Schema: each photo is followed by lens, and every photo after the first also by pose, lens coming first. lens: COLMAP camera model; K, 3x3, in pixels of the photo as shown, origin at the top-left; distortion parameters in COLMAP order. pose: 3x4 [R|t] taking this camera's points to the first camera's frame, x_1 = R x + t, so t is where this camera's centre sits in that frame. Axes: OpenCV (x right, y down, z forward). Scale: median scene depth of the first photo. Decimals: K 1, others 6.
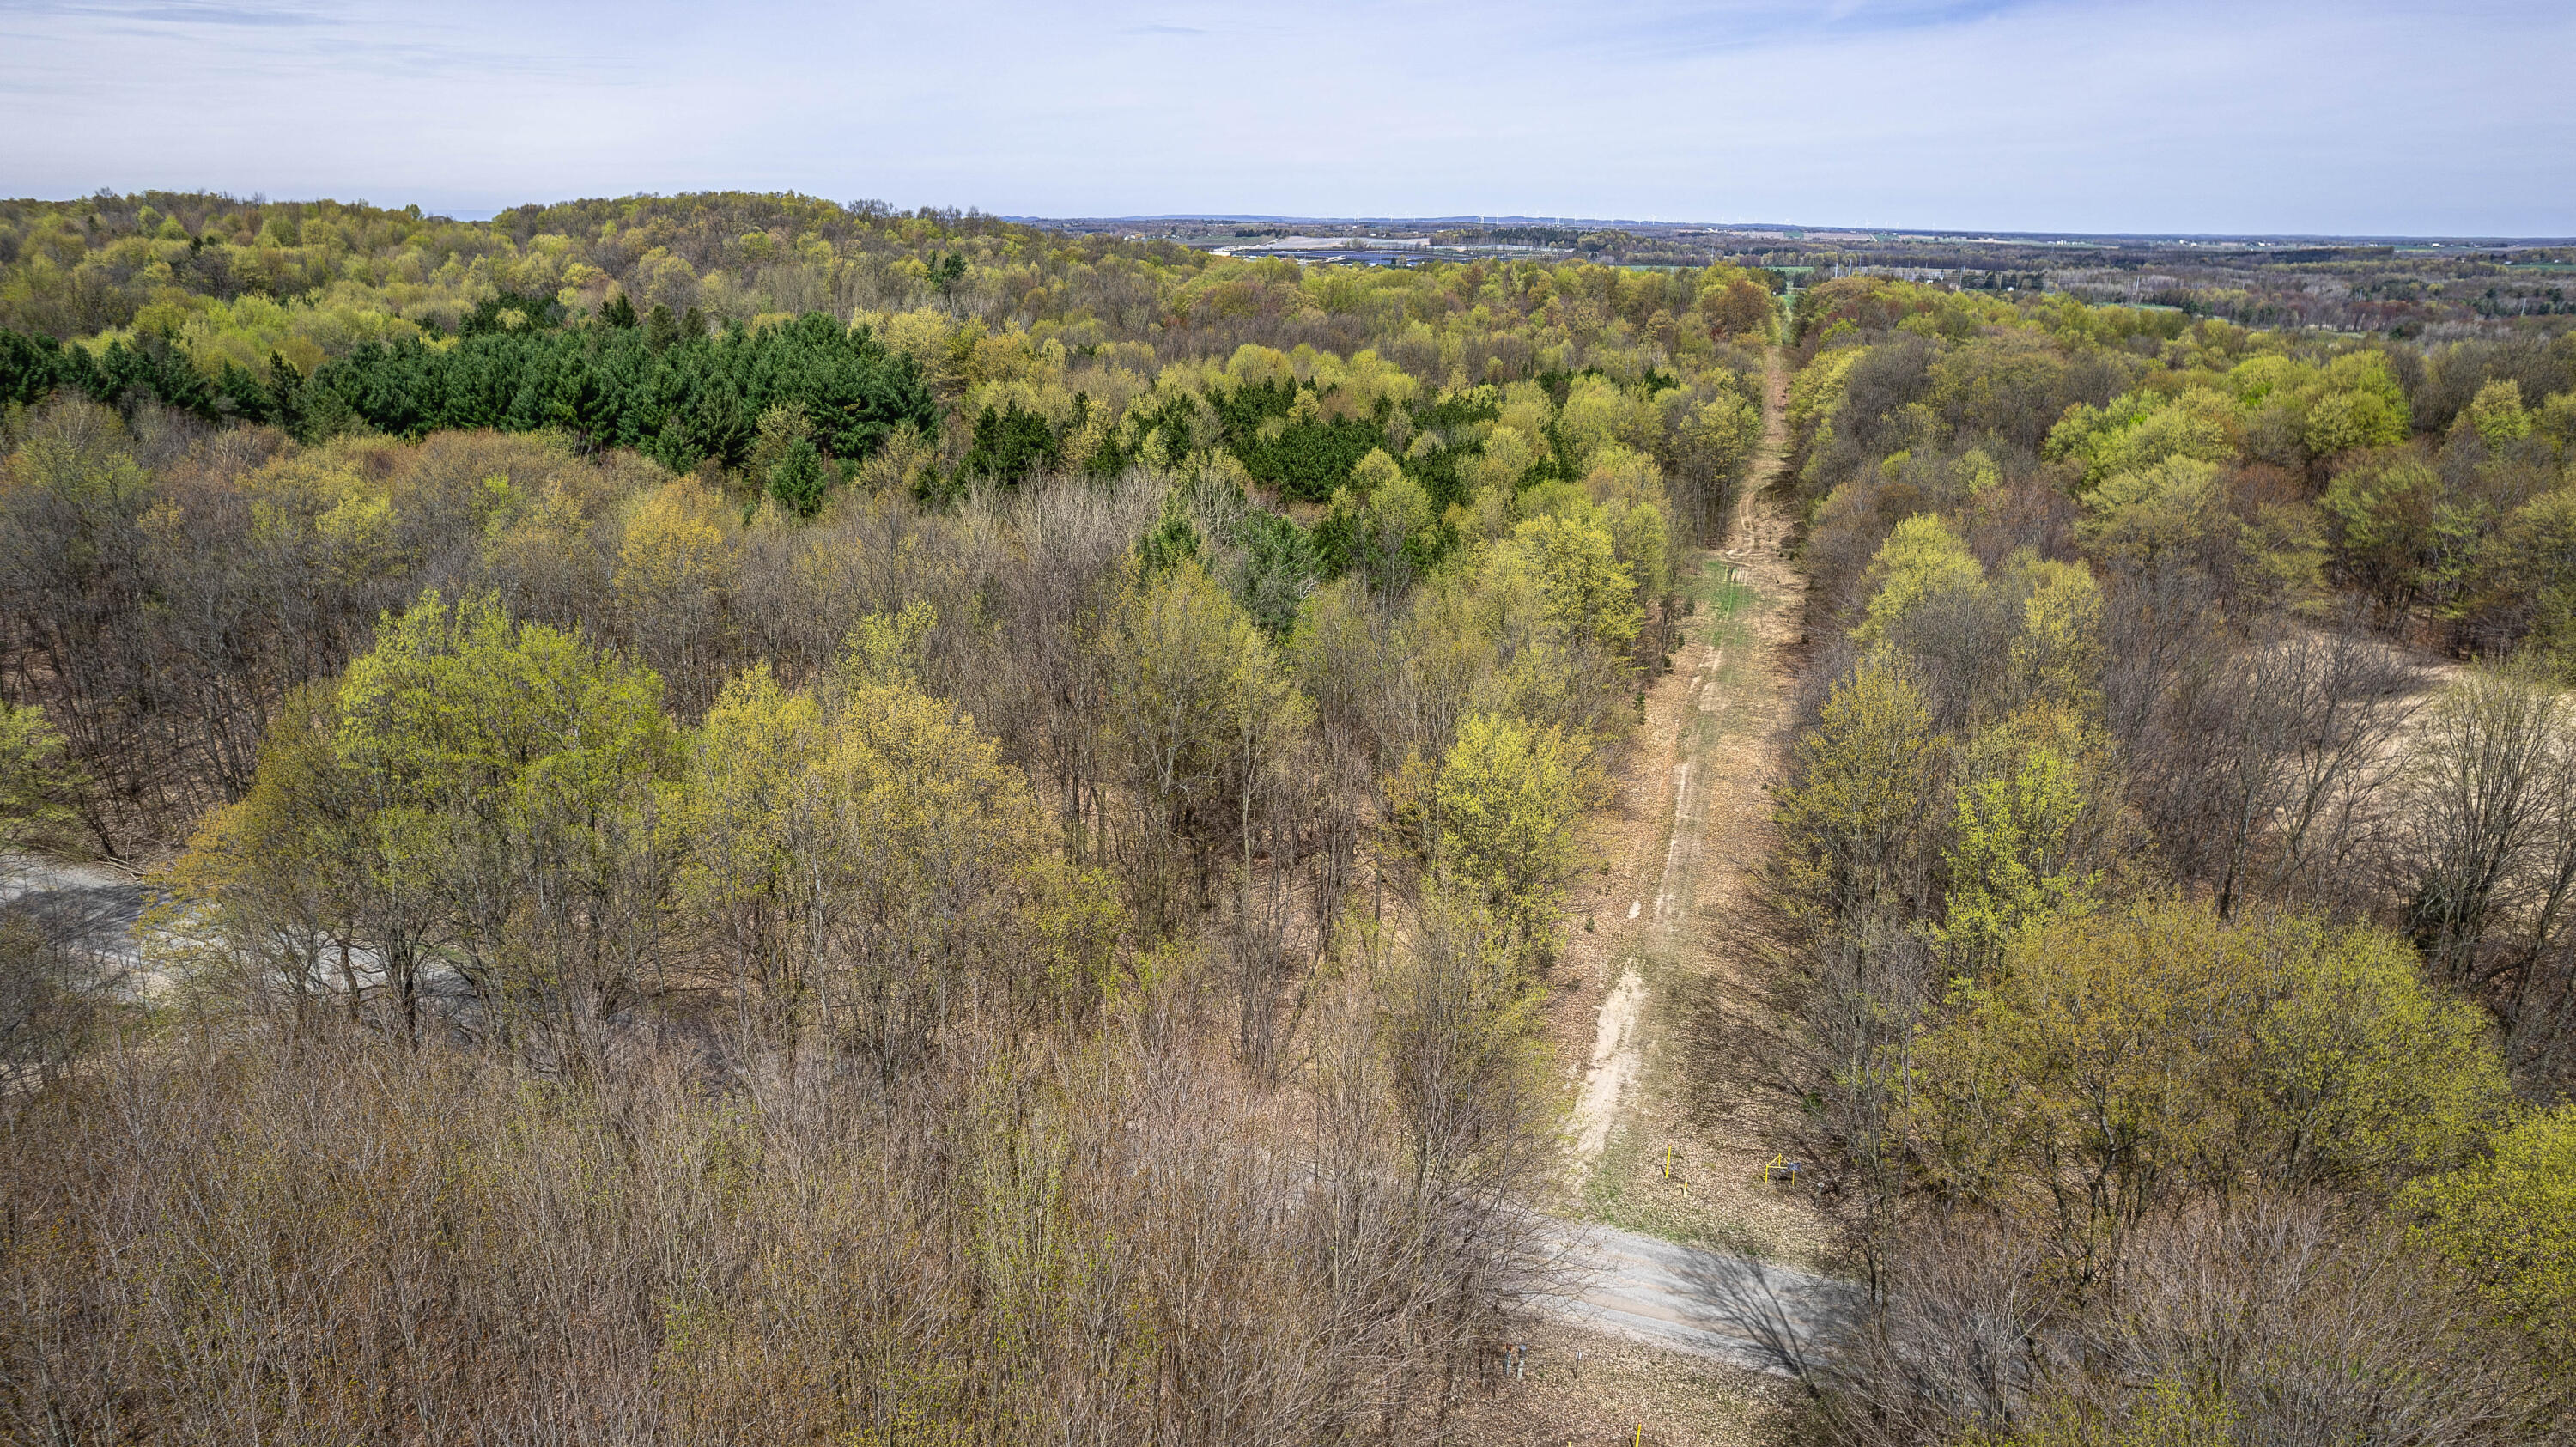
lens RADIAL K [[1704.1, 0, 1288.0], [0, 1704.1, 723.5], [0, 0, 1]] dist [-0.066578, 0.073200]
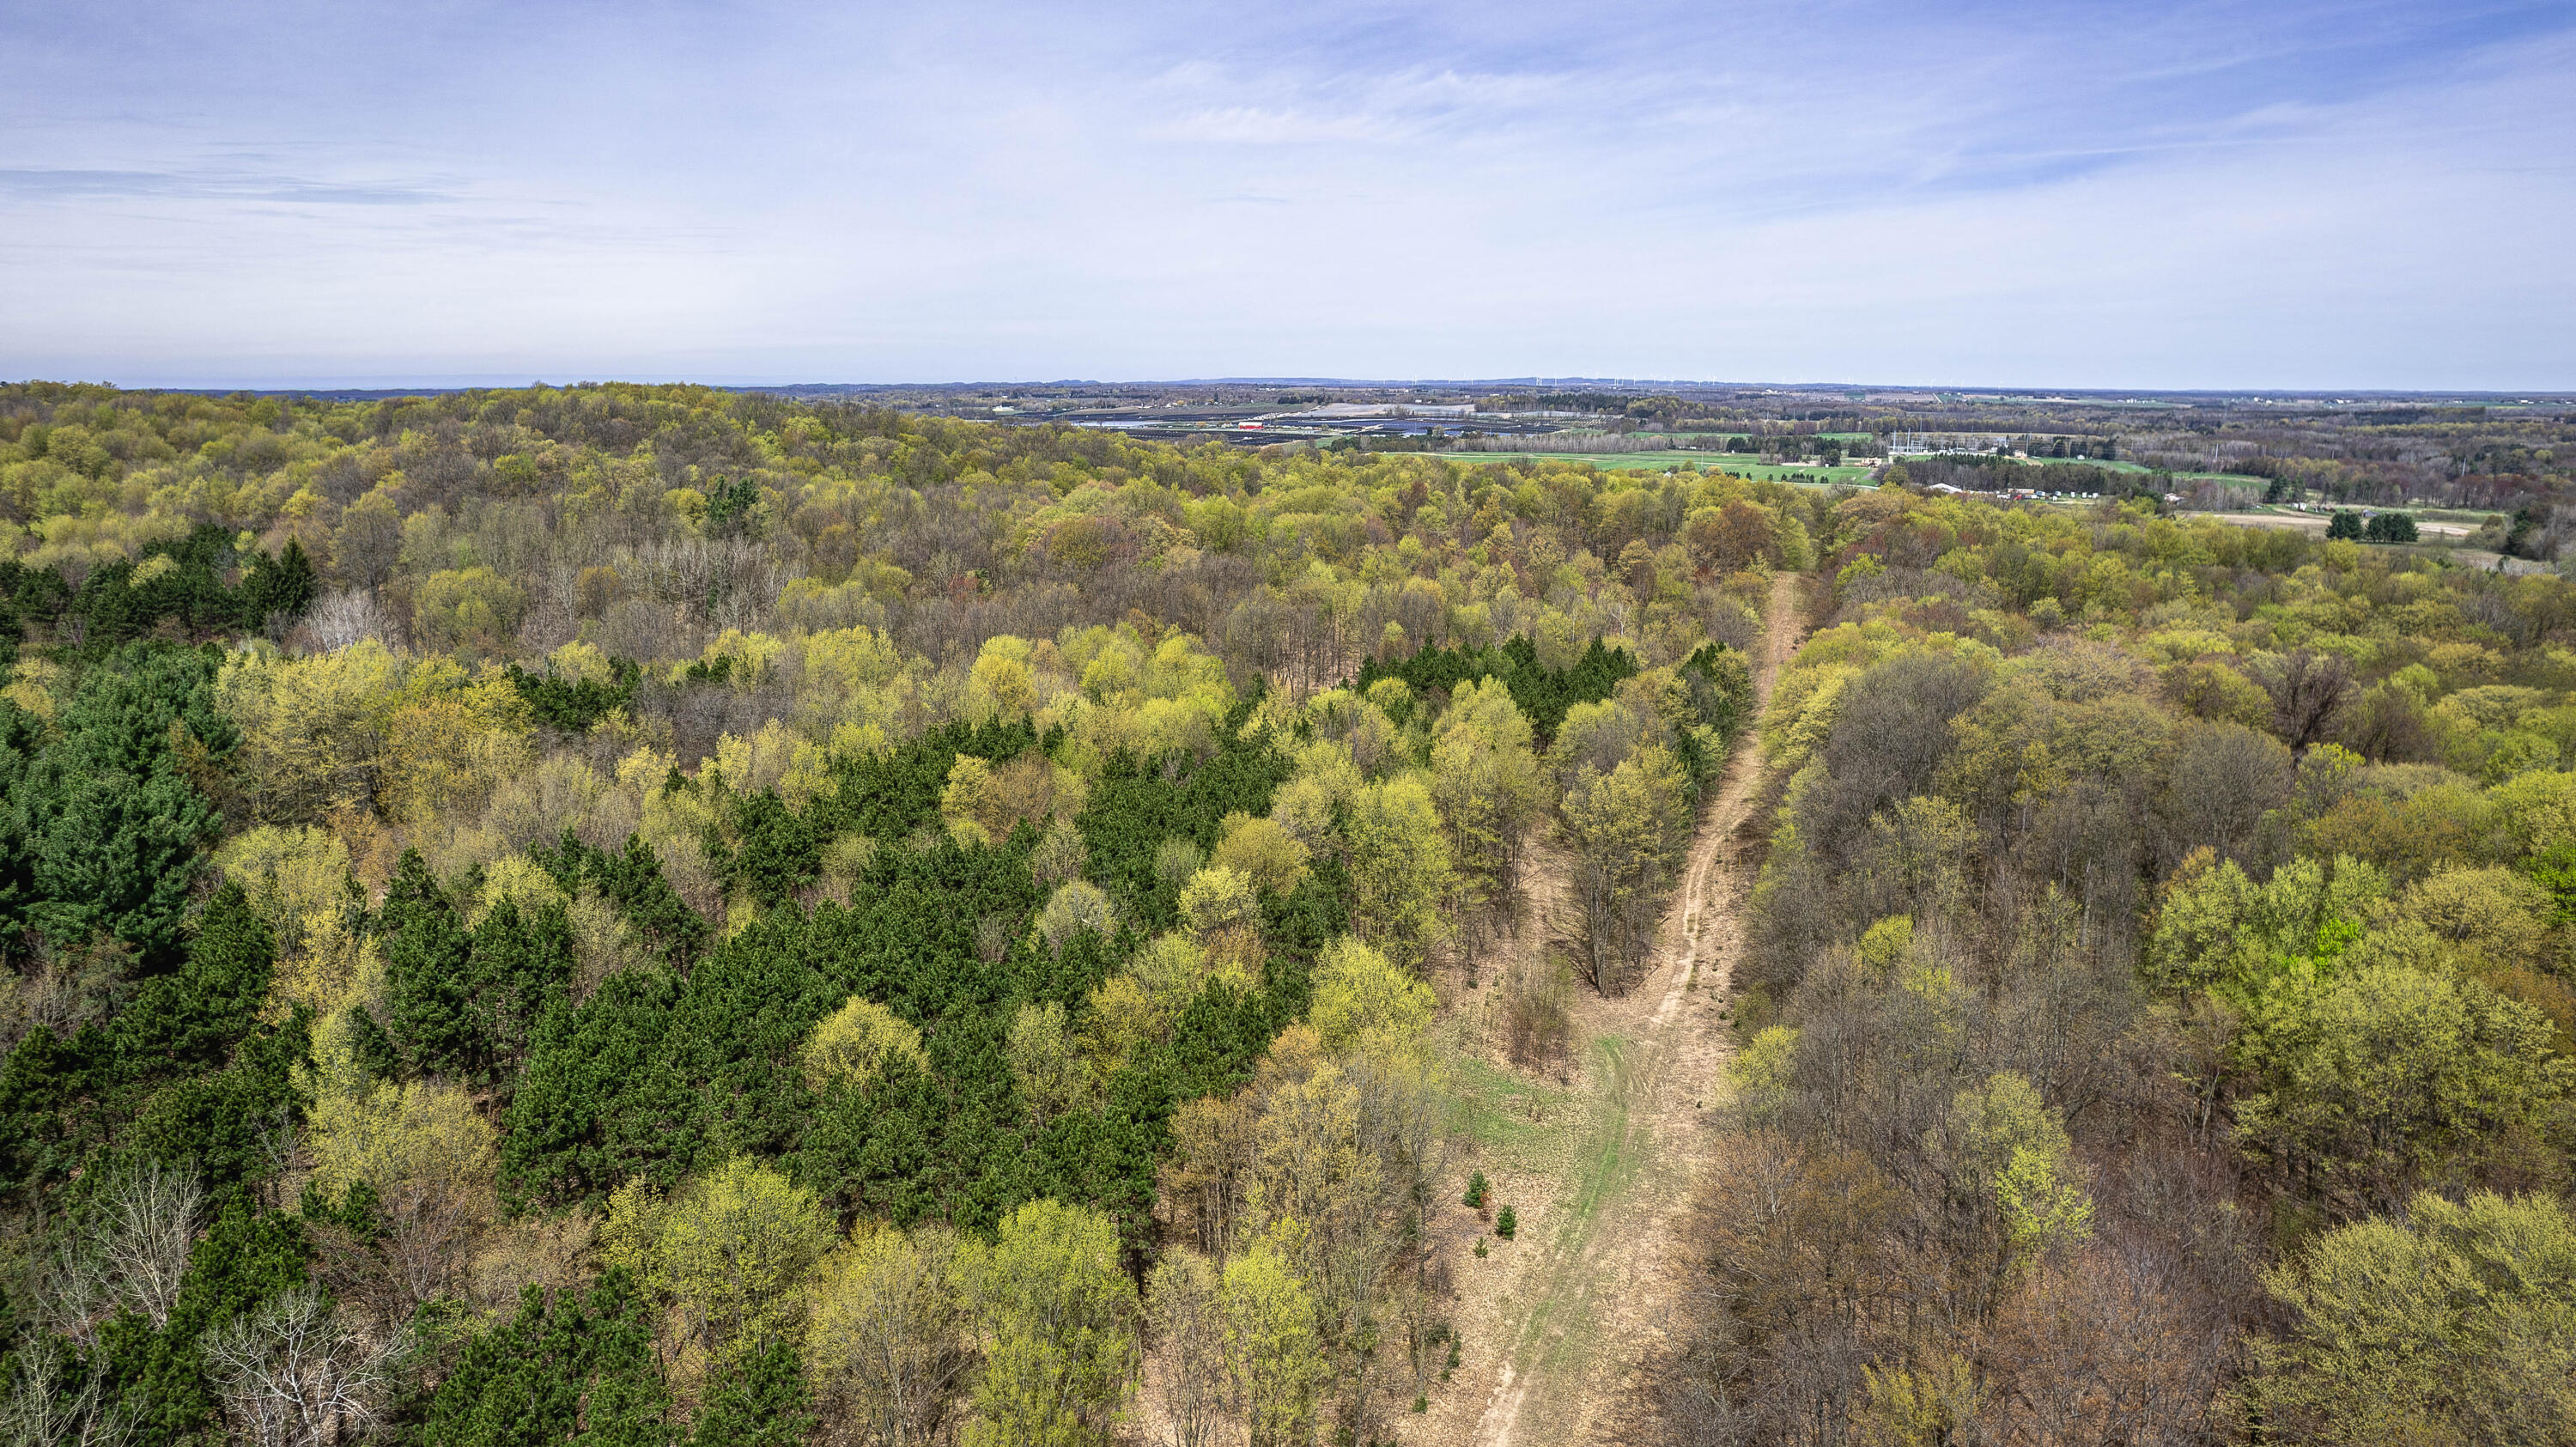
lens RADIAL K [[1704.1, 0, 1288.0], [0, 1704.1, 723.5], [0, 0, 1]] dist [-0.066578, 0.073200]
pose [[0.999162, 0.002888, -0.040817, 0.086149], [-0.006499, 0.996045, -0.088612, -0.083645], [0.040399, 0.088803, 0.995230, 0.198007]]
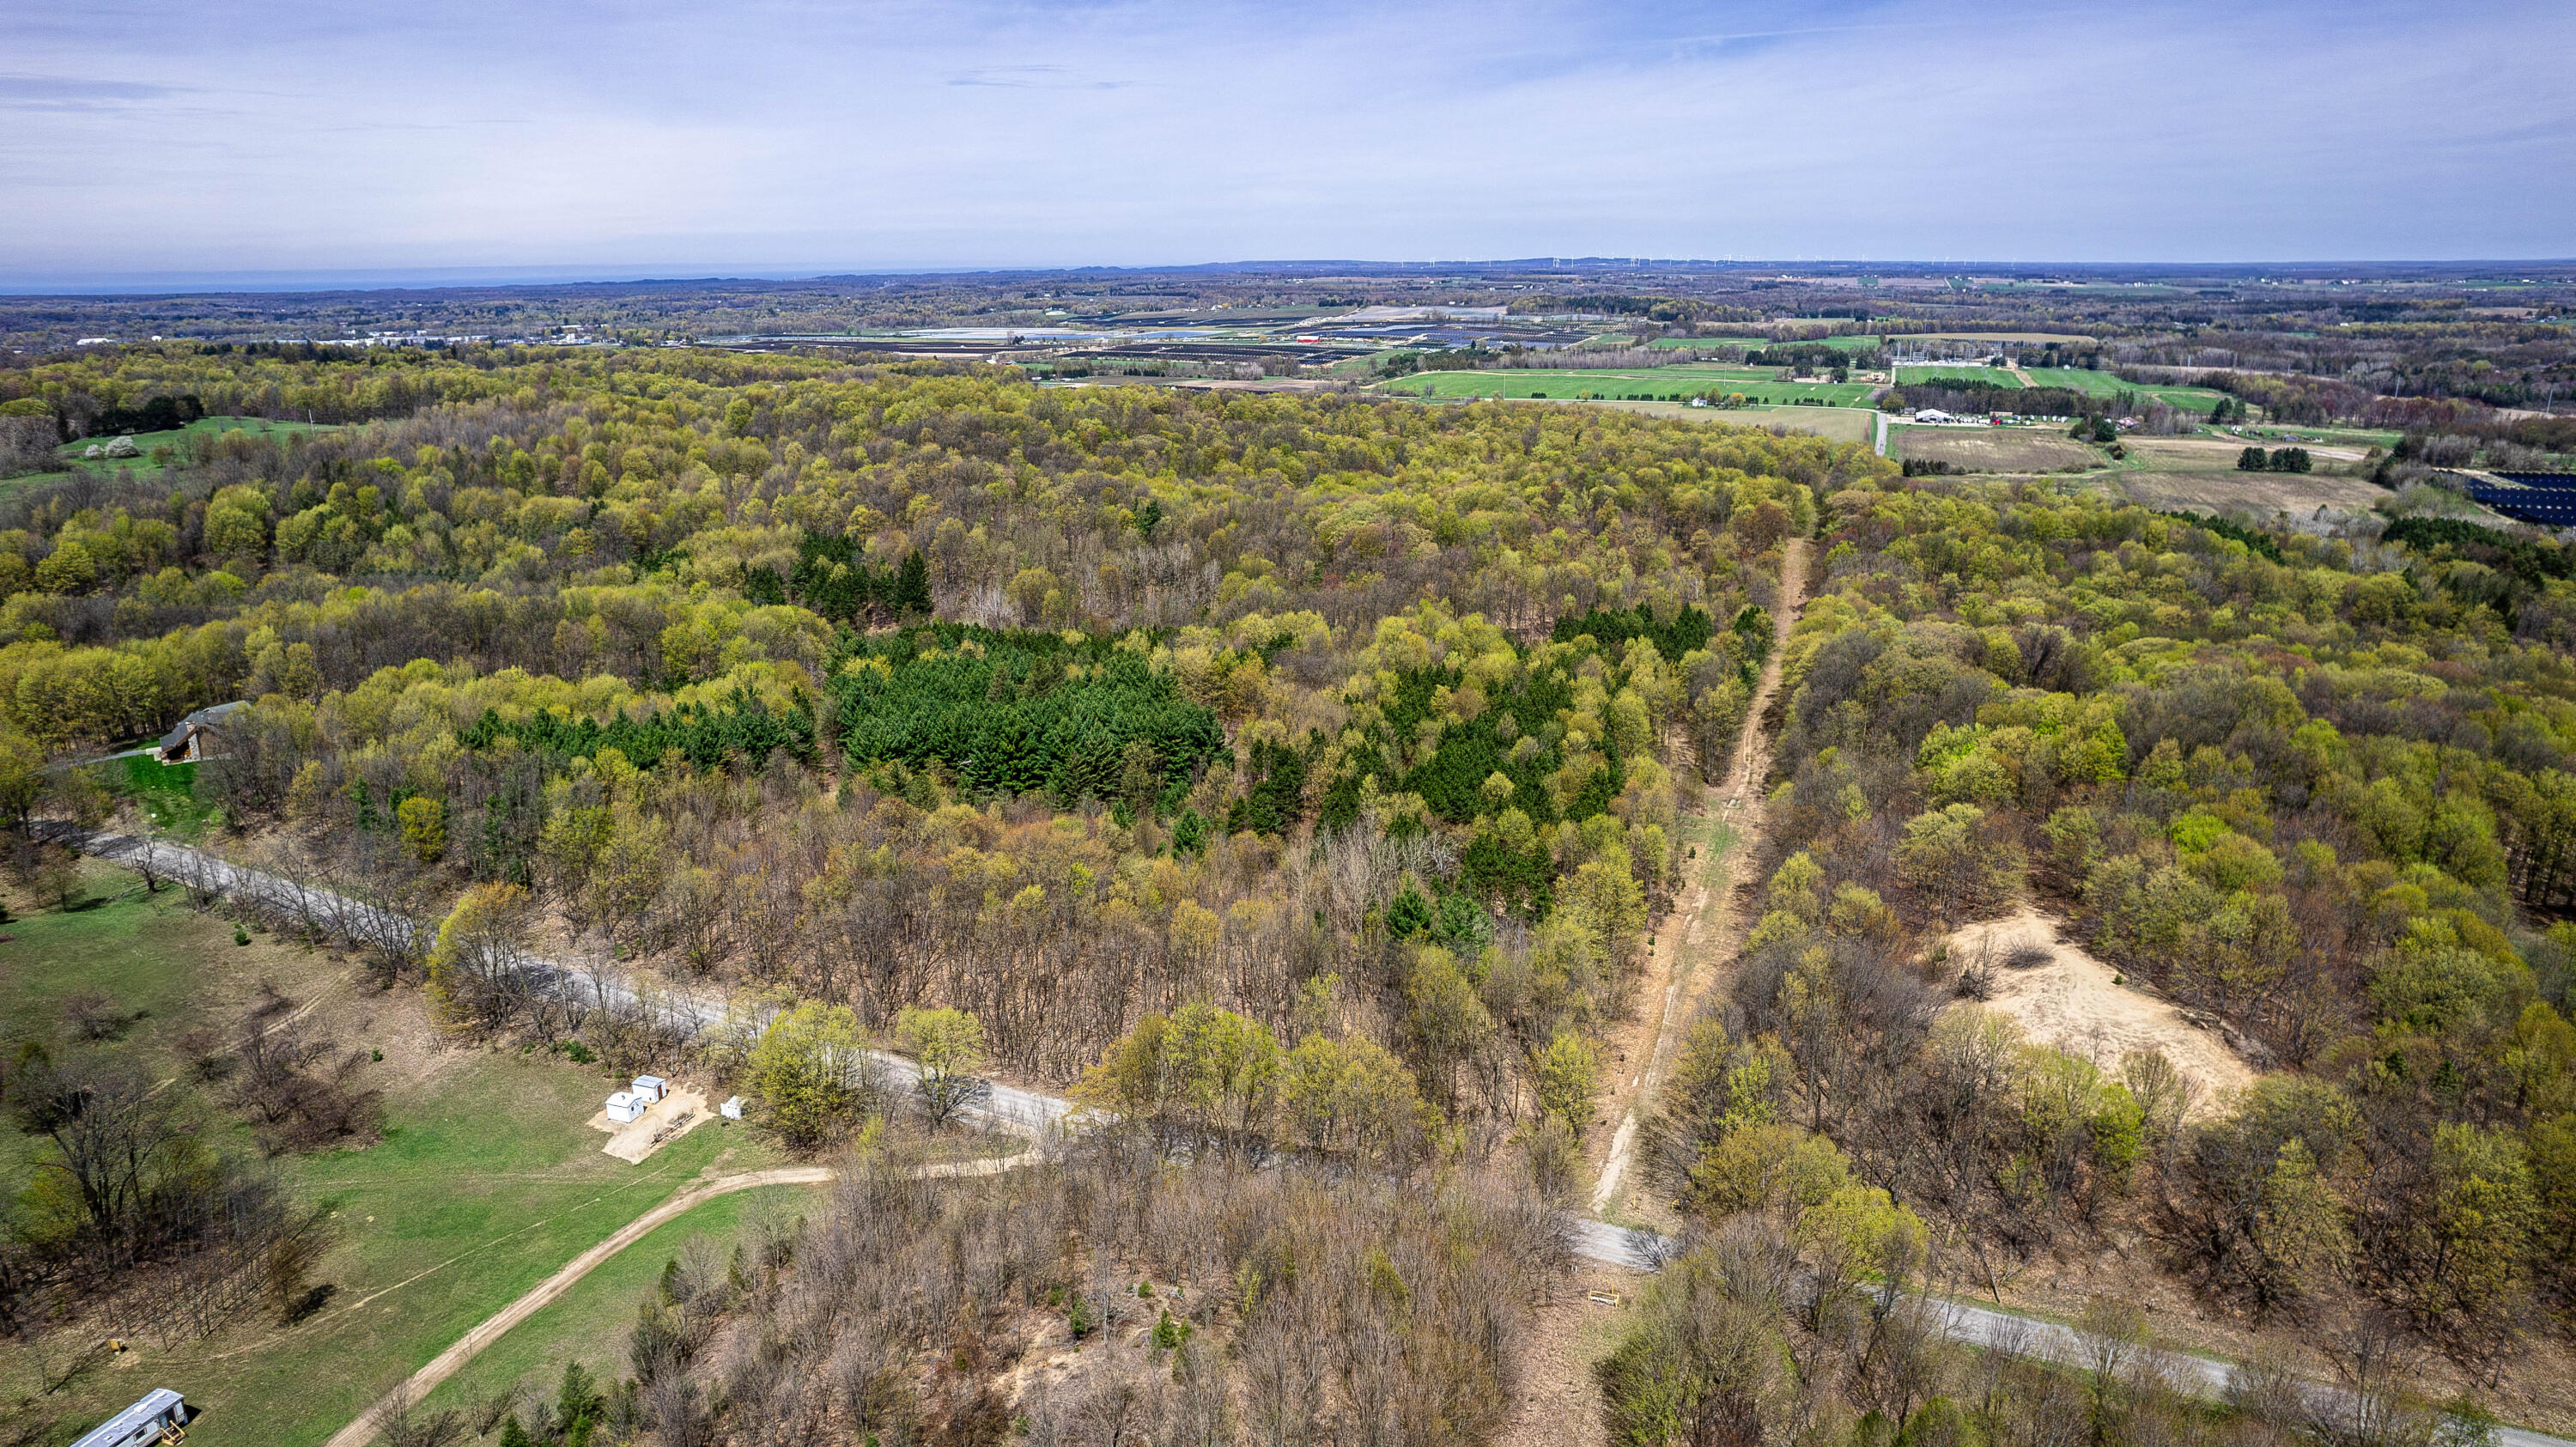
lens RADIAL K [[1734.9, 0, 1288.0], [0, 1734.9, 723.5], [0, 0, 1]] dist [-0.065178, 0.058735]
pose [[0.999122, -0.002453, -0.041819, -0.033868], [0.001729, 0.999848, -0.017339, -0.074821], [0.041855, 0.017251, 0.998975, -0.291747]]
